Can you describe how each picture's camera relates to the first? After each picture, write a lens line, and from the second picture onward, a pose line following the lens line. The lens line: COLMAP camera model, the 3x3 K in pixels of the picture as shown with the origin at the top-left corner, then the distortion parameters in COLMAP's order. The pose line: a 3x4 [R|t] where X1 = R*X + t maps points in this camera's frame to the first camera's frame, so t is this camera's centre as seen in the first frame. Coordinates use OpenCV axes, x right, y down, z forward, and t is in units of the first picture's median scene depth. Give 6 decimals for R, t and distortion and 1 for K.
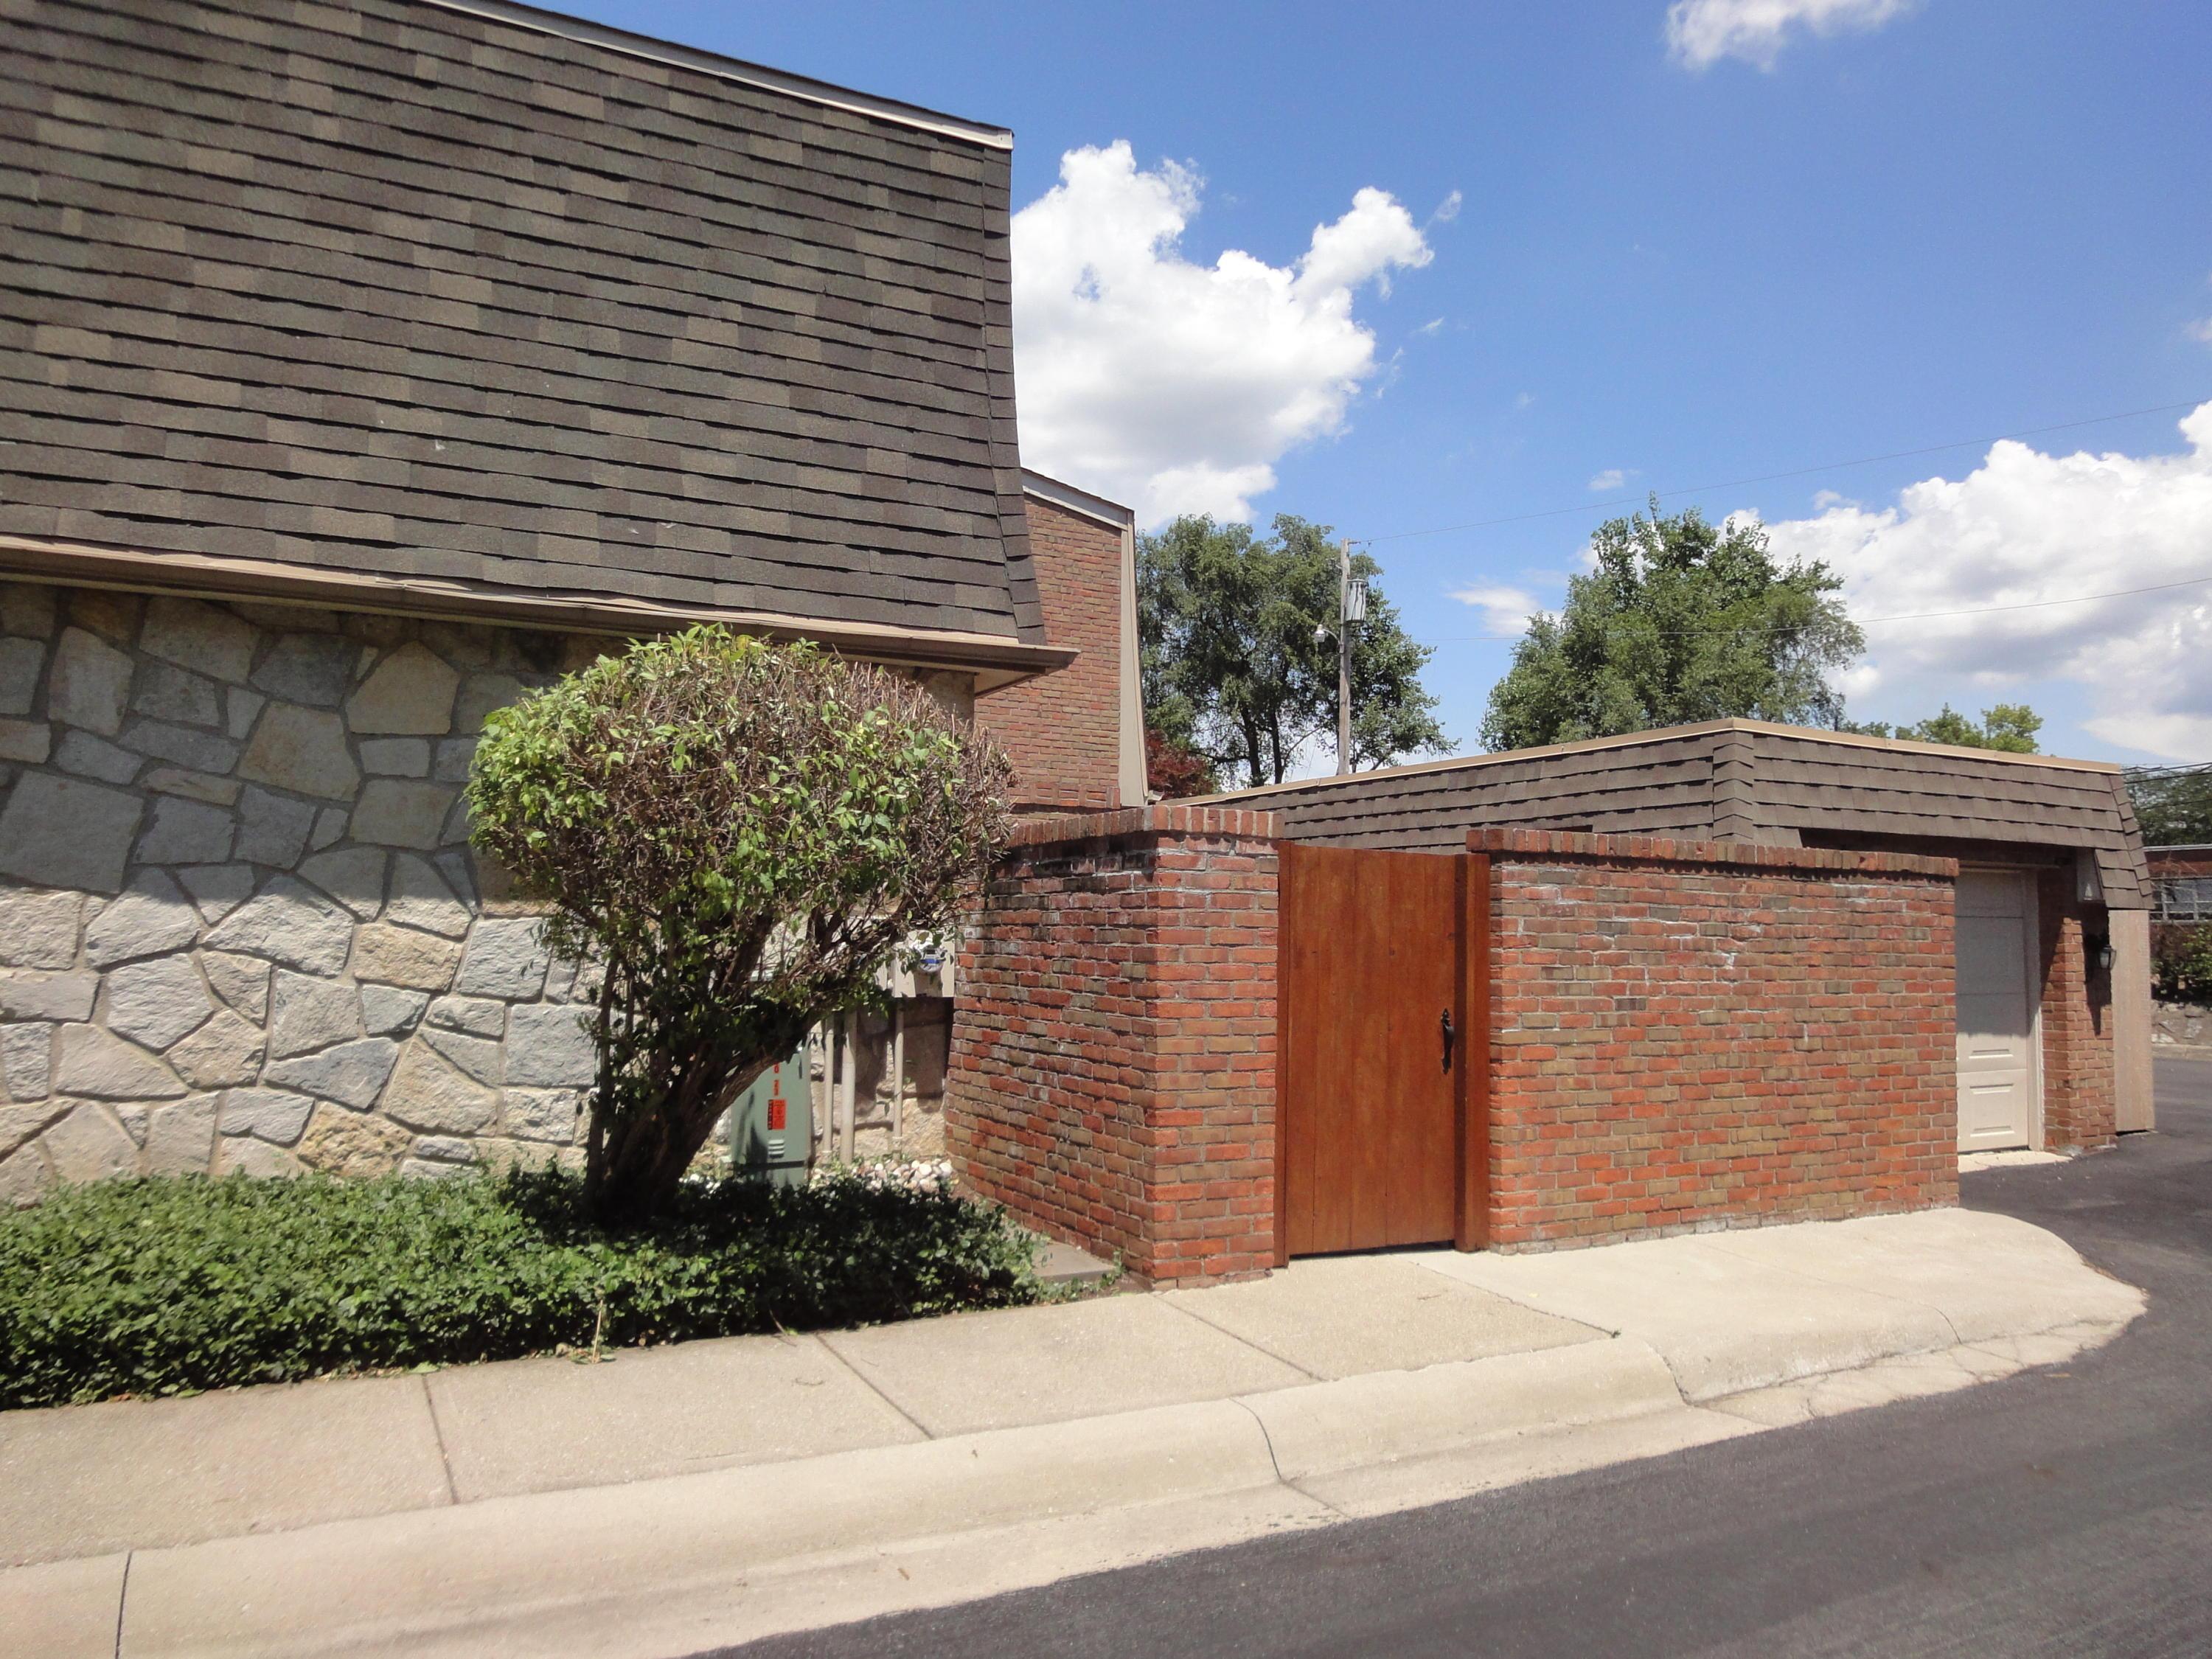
lens RADIAL K [[1560.0, 0, 1106.0], [0, 1560.0, 829.5], [0, 0, 1]] dist [-0.043140, 0.000185]
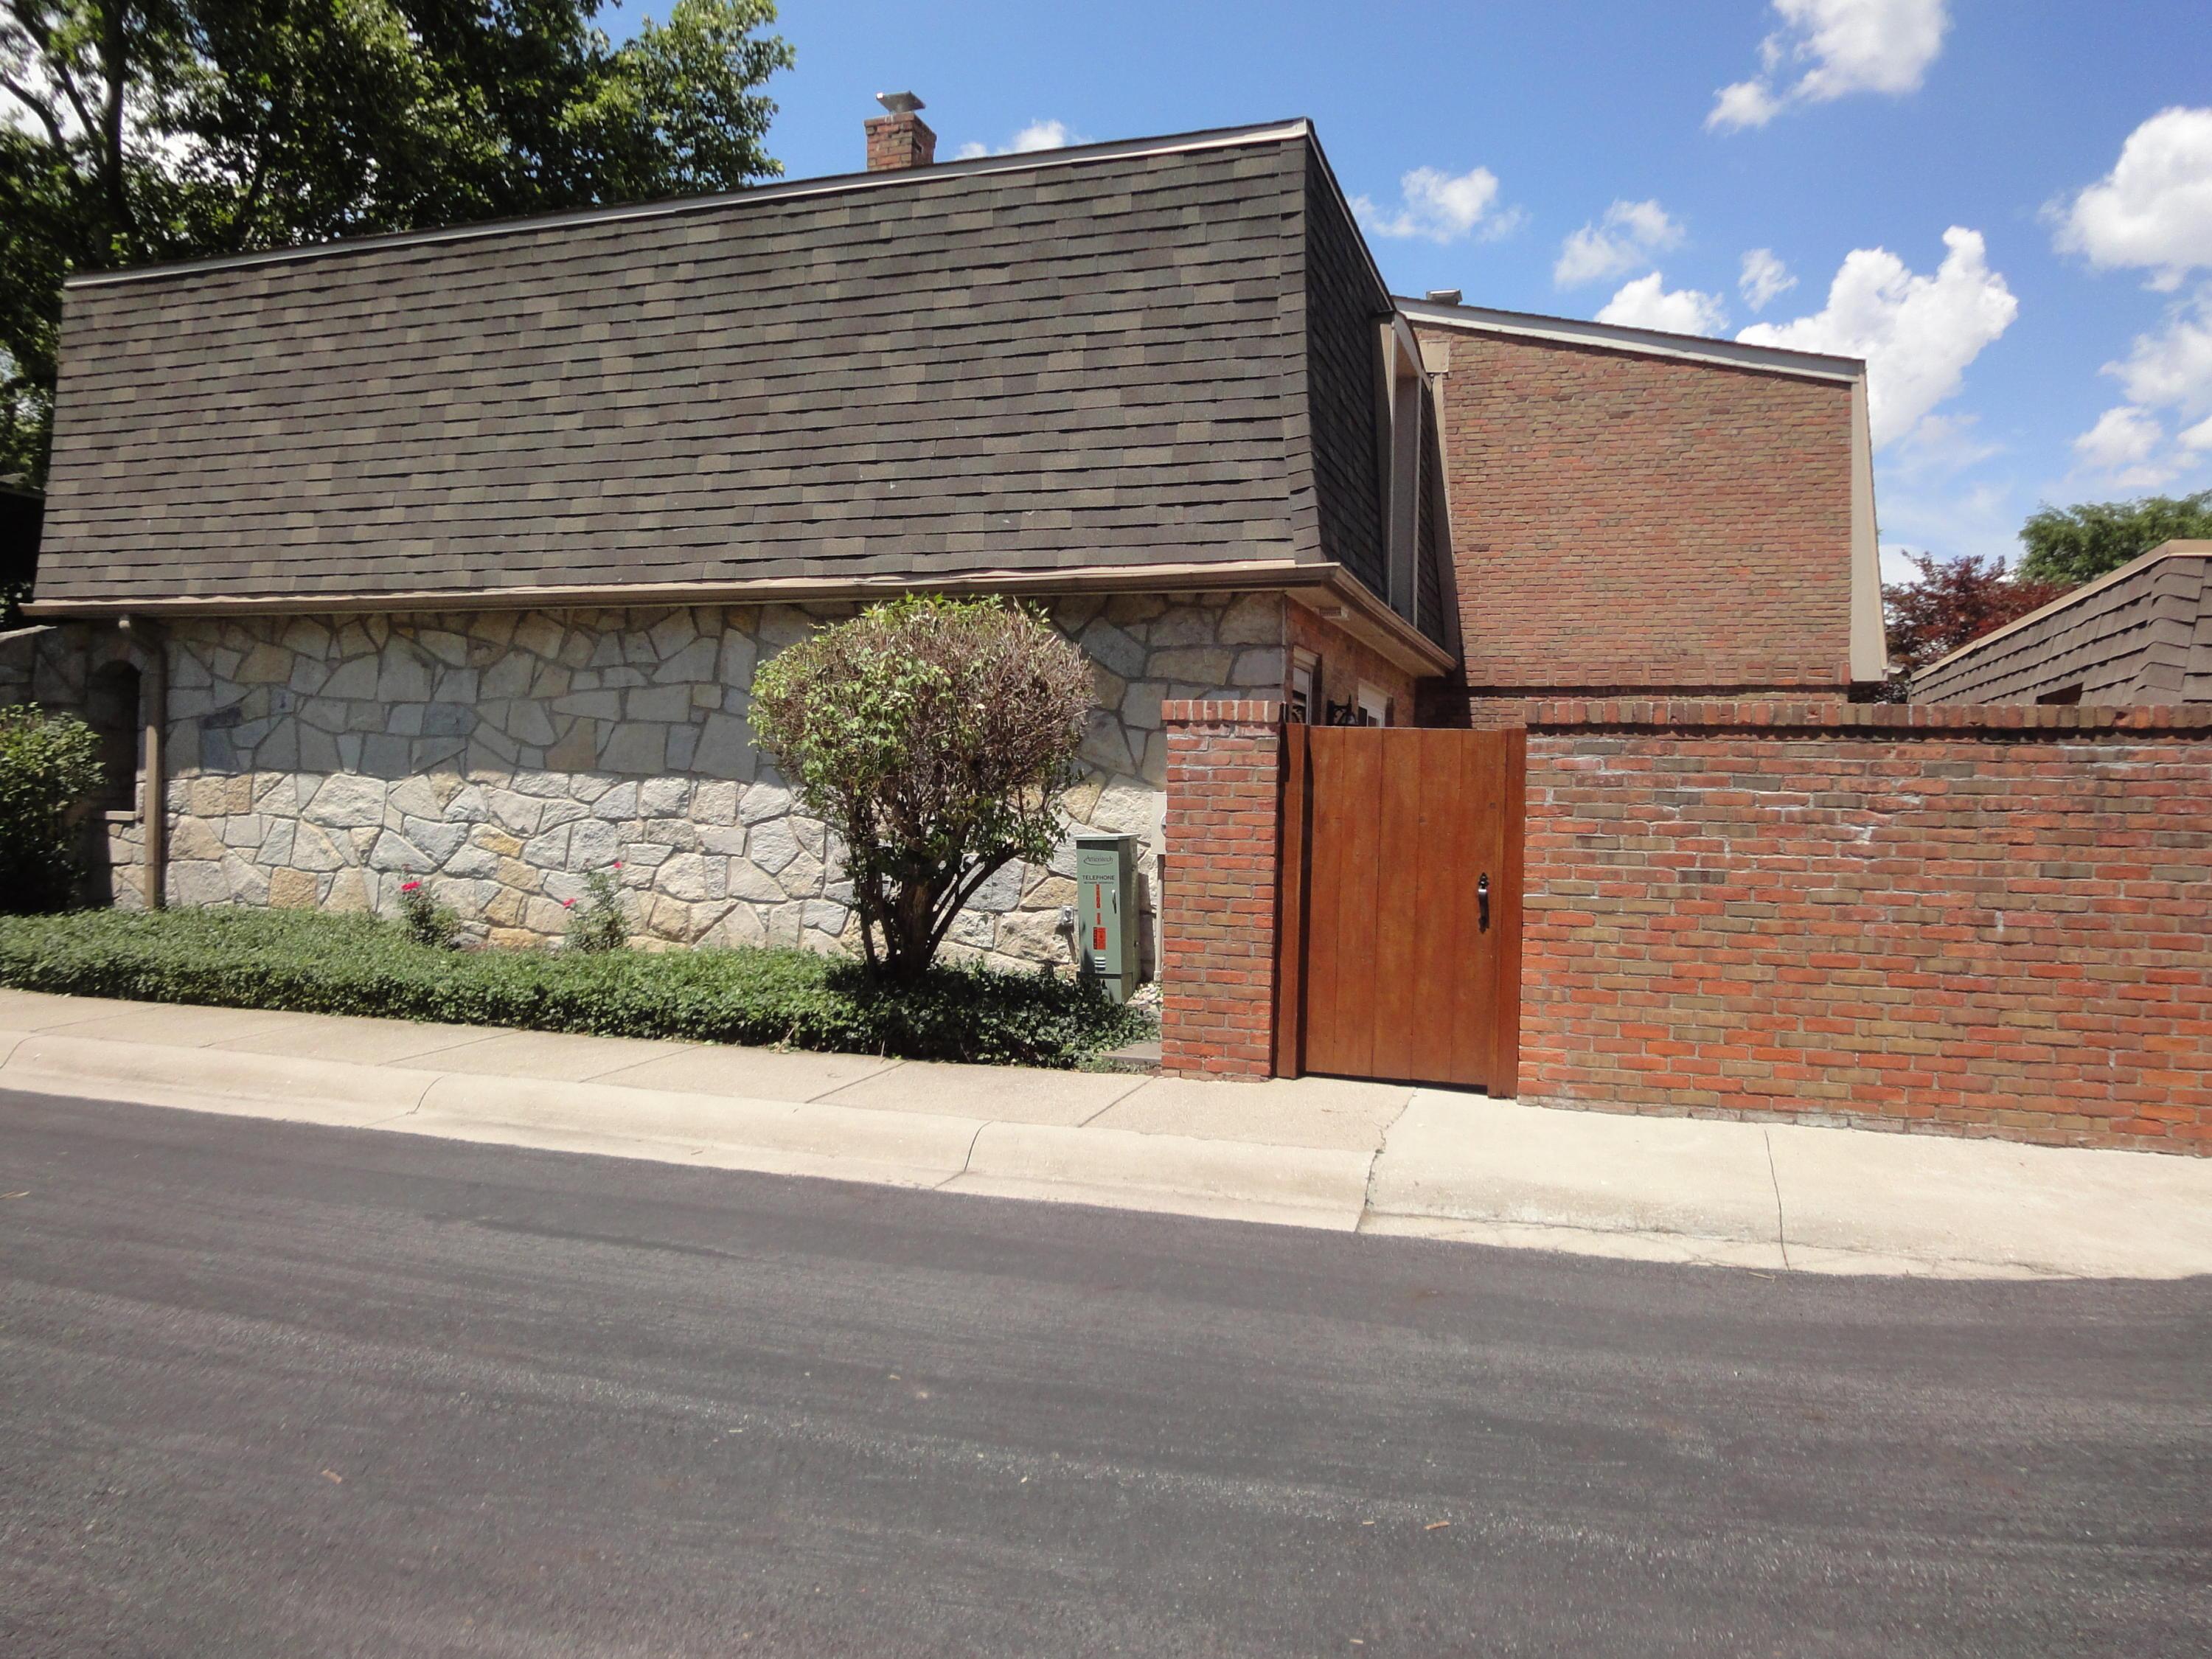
lens RADIAL K [[1560.0, 0, 1106.0], [0, 1560.0, 829.5], [0, 0, 1]] dist [-0.043140, 0.000185]
pose [[0.695727, 0.008702, -0.718253, 0.796703], [0.039079, 0.997987, 0.049944, 0.020806], [0.717242, -0.062816, 0.693987, 0.064594]]
